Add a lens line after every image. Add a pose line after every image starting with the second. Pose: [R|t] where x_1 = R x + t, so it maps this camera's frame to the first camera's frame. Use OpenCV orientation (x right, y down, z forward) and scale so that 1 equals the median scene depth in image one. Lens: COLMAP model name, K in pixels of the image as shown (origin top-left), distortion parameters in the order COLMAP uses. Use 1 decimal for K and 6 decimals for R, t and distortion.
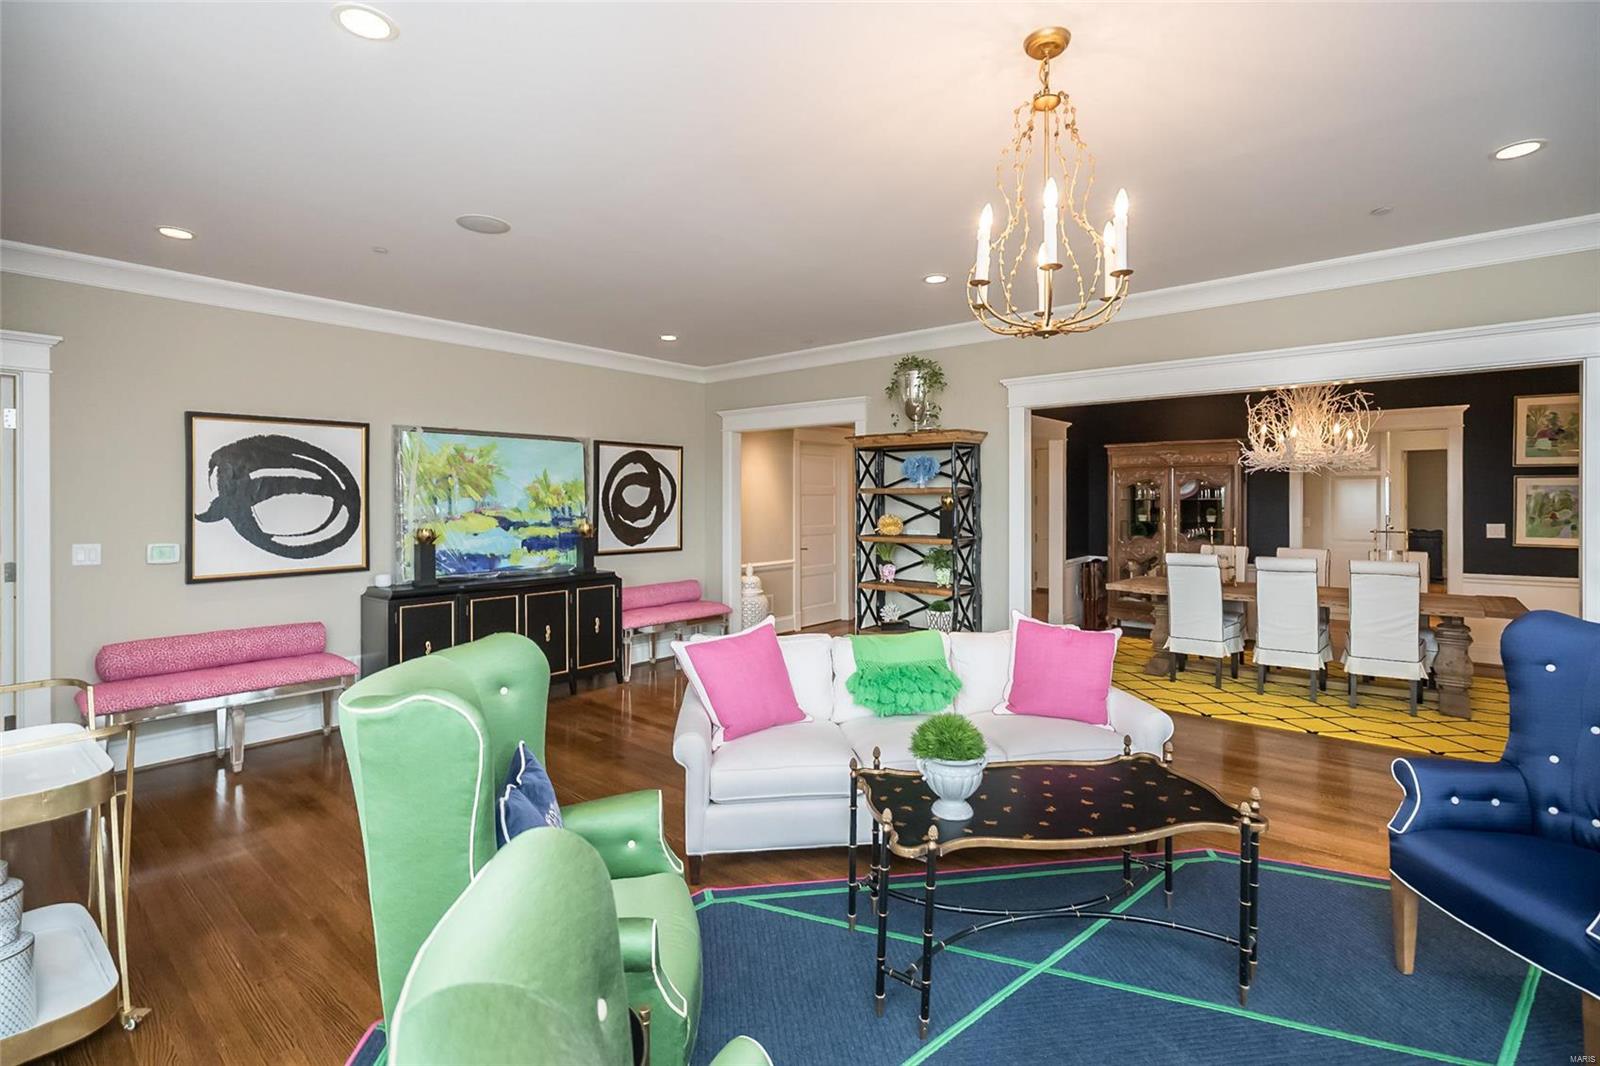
lens RADIAL K [[749.5, 0, 777.9], [0, 749.5, 505.0], [0, 0, 1]] dist [-0.006723, 0.001052]
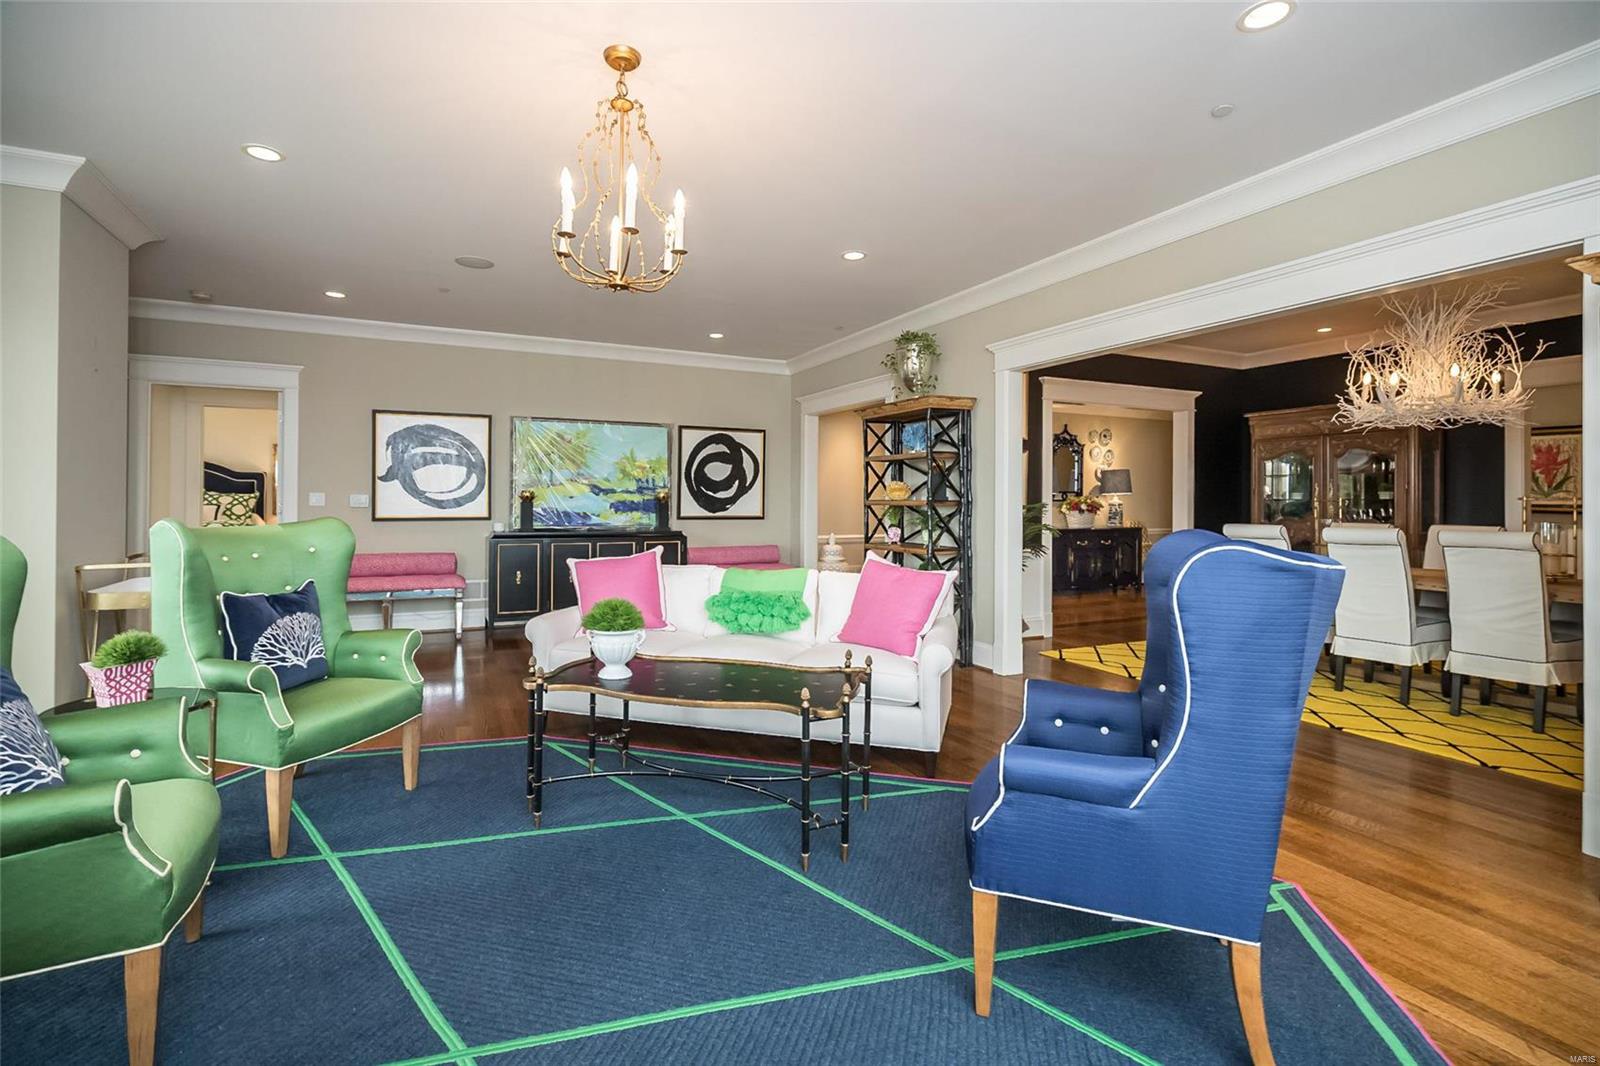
lens RADIAL K [[698.1, 0, 743.7], [0, 698.1, 499.3], [0, 0, 1]] dist [-0.002282, 0.000400]
pose [[0.909437, 0.003316, -0.415828, 0.362416], [-0.007210, 0.999944, -0.007796, 0.047496], [0.415779, 0.010088, 0.909410, 0.006083]]
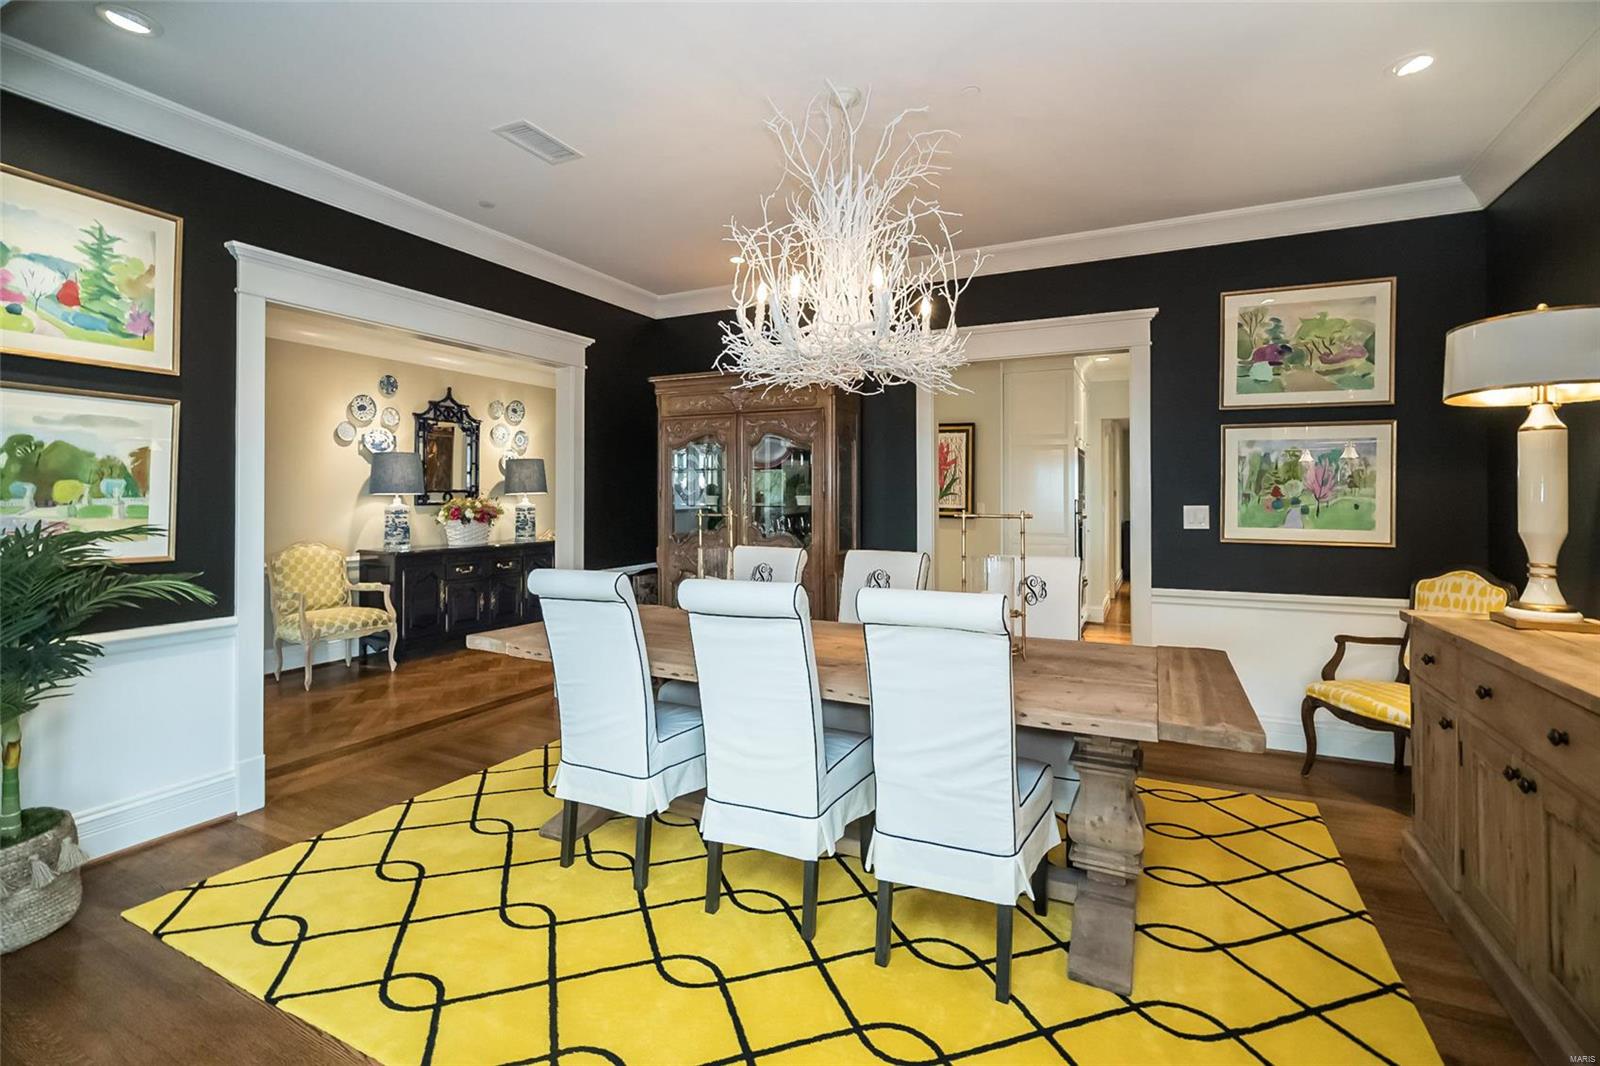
lens RADIAL K [[749.5, 0, 766.2], [0, 749.5, 491.3], [0, 0, 1]] dist [-0.006723, 0.001052]
pose [[0.972777, 0.004958, 0.231690, 0.579524], [-0.002042, 0.999916, -0.012827, 0.026538], [-0.231734, 0.012004, 0.972705, 0.588407]]
